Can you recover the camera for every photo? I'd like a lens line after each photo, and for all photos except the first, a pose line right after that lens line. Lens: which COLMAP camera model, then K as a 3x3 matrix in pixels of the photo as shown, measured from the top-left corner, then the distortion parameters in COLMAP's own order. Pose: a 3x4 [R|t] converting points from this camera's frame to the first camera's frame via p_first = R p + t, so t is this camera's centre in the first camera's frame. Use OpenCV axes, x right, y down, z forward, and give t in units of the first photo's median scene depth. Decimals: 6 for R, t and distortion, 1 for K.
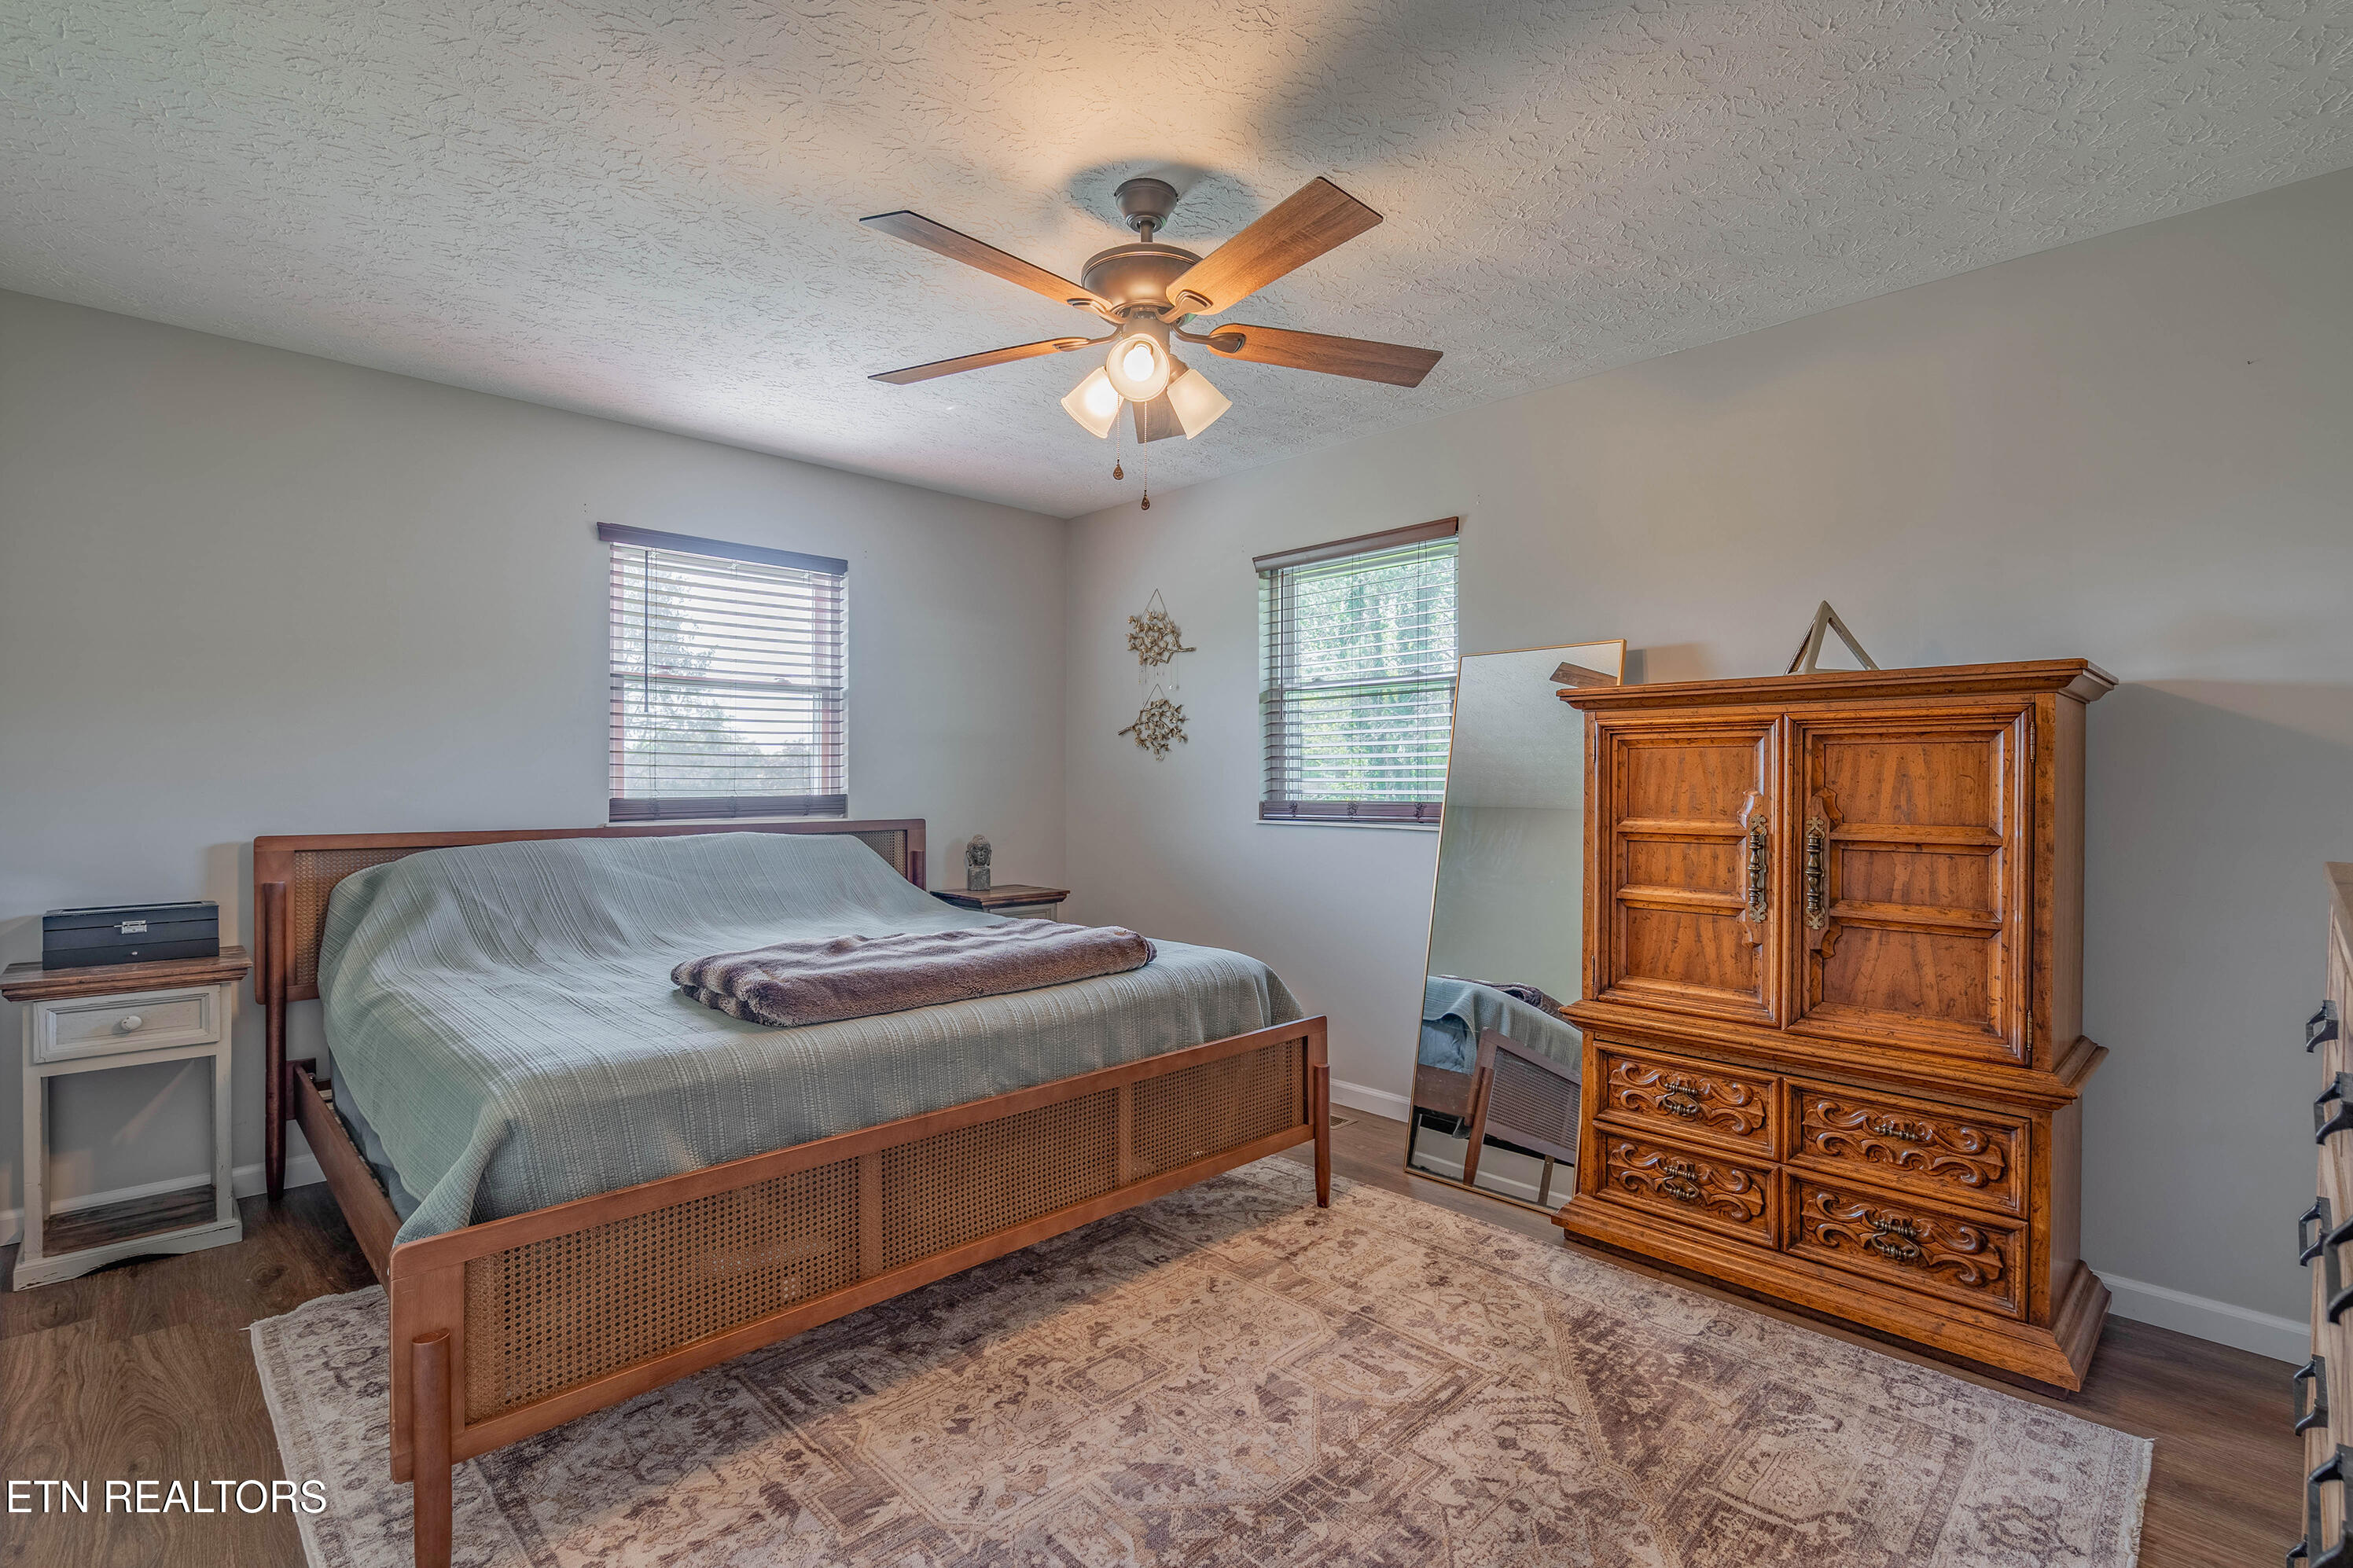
lens RADIAL K [[1068.1, 0, 1191.1], [0, 1068.1, 793.0], [0, 0, 1]] dist [0.002193, 0.000522]
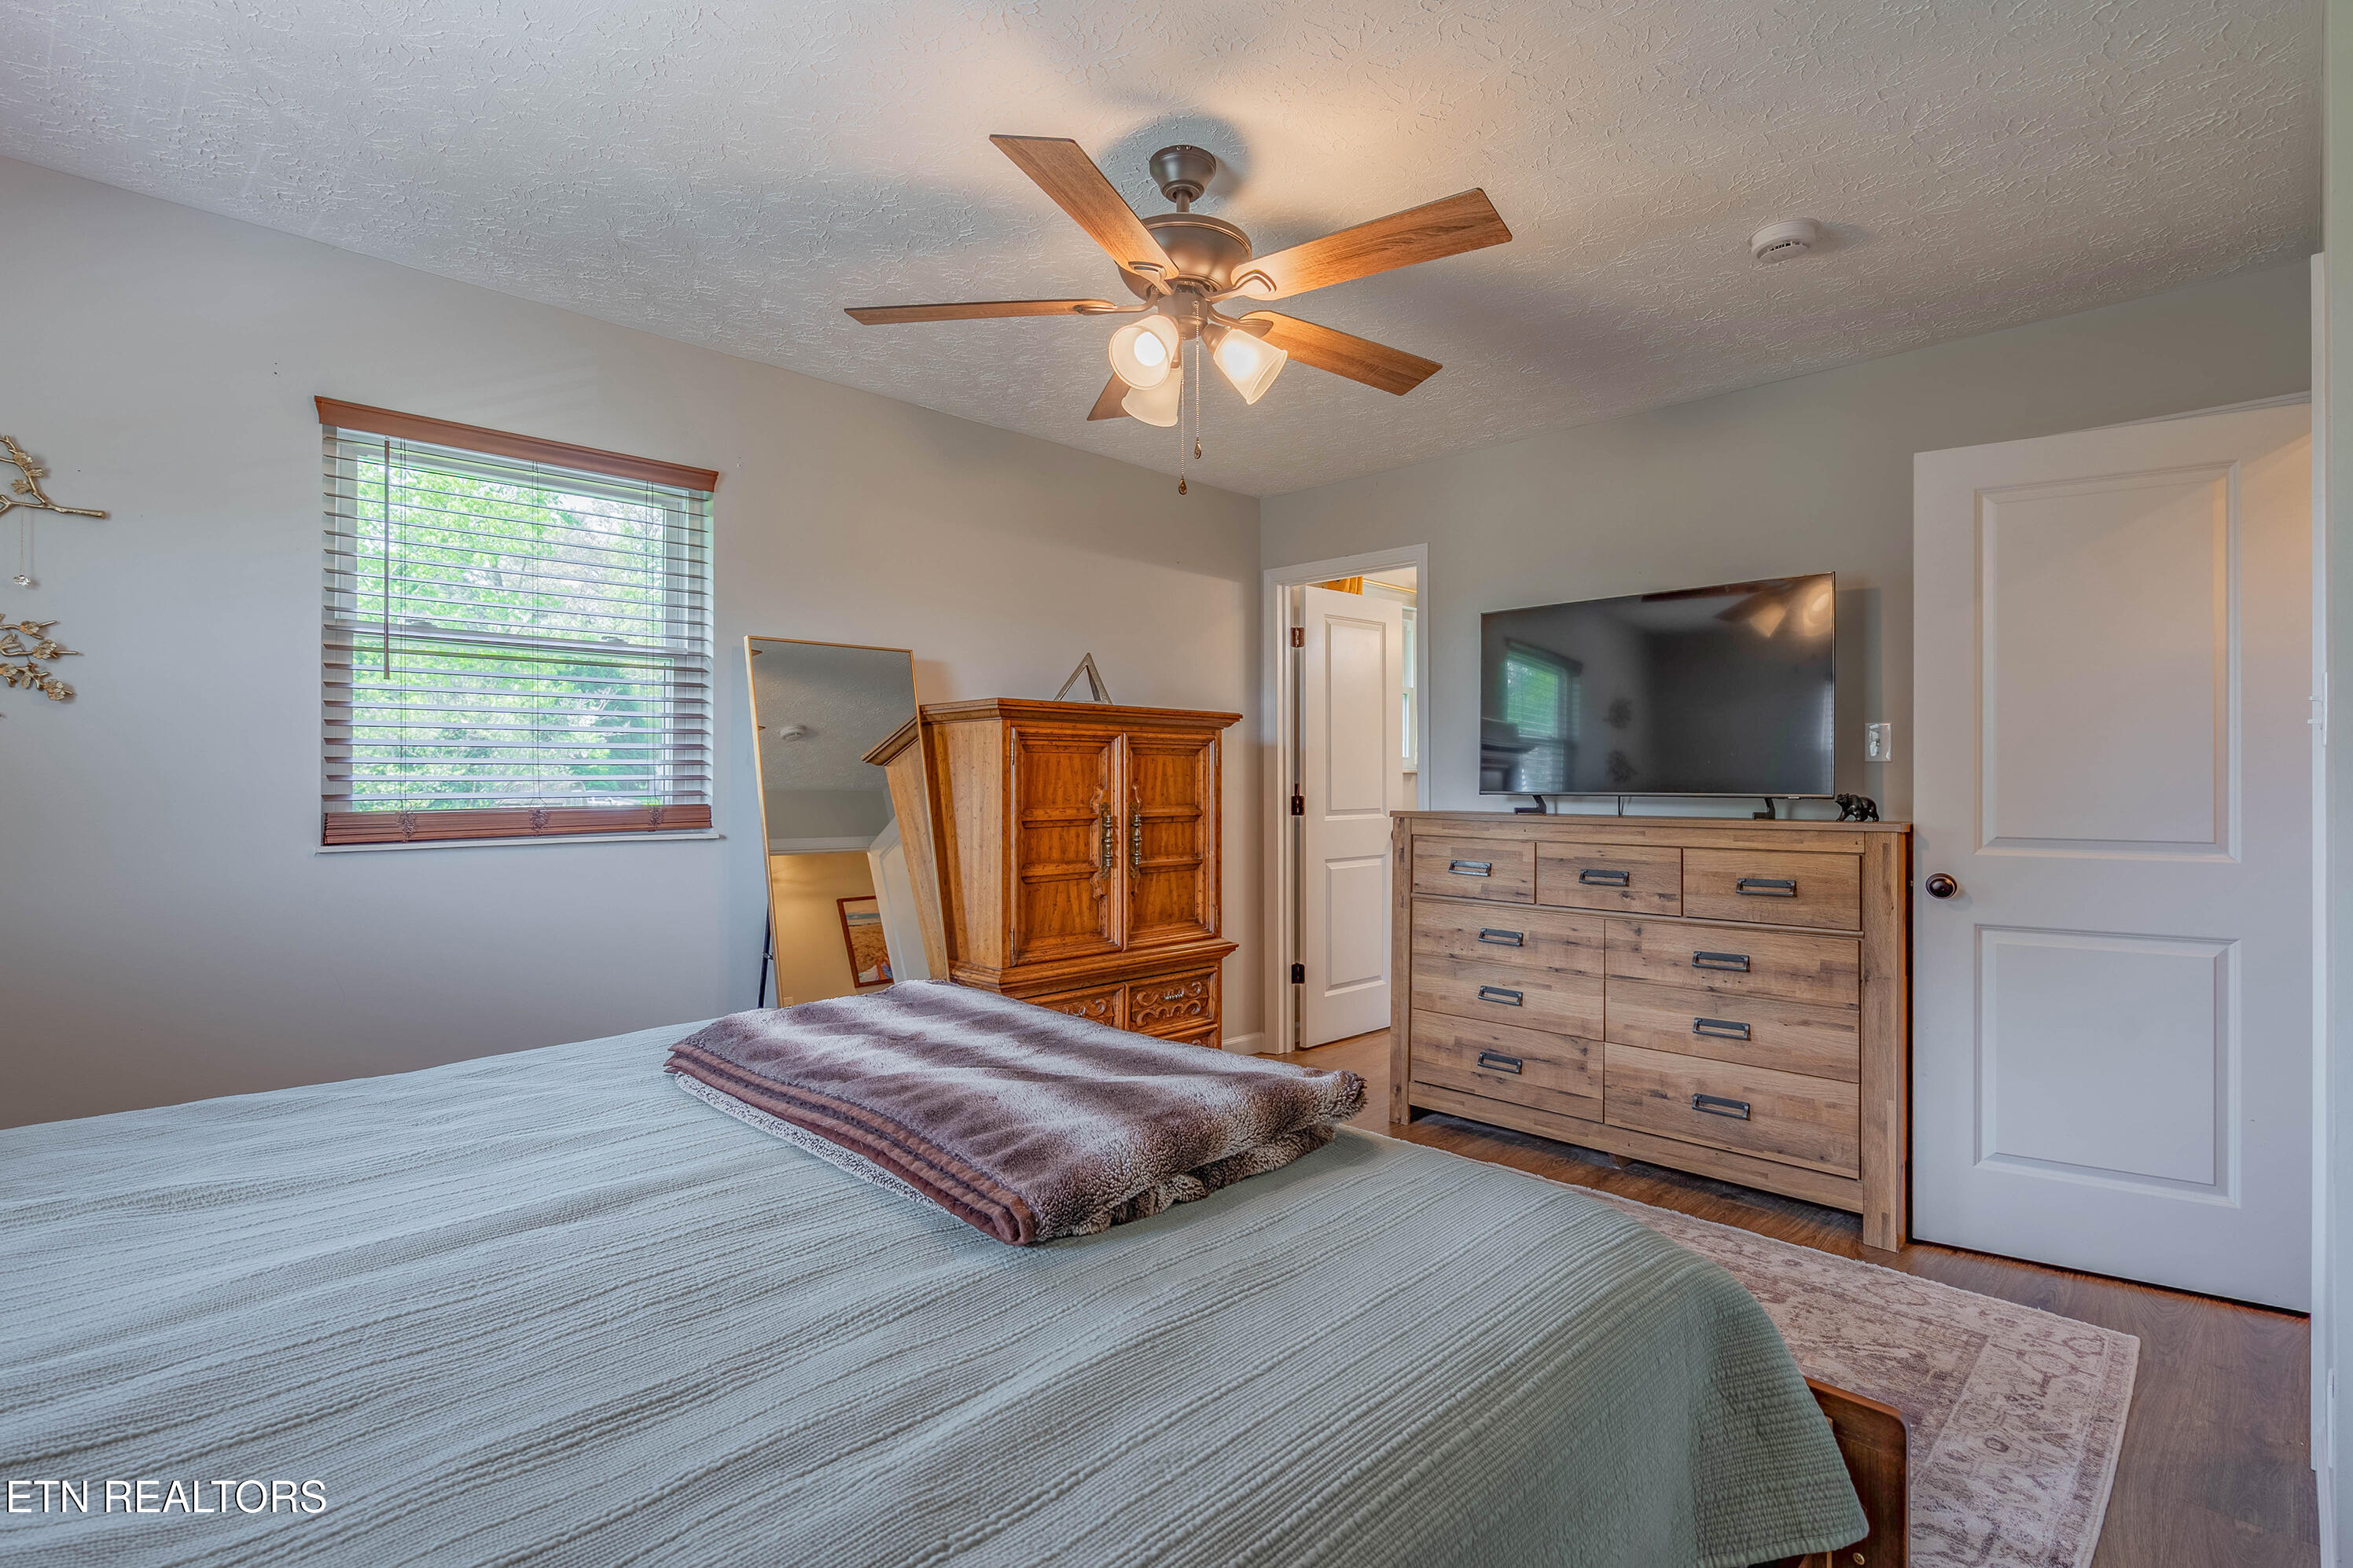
lens RADIAL K [[1086.6, 0, 1207.7], [0, 1086.6, 780.1], [0, 0, 1]] dist [-0.010444, 0.001002]
pose [[-0.022124, 0.002130, 0.999753, -0.871306], [0.016793, 0.999857, -0.001758, -0.004502], [-0.999614, 0.016749, -0.022157, 0.870574]]
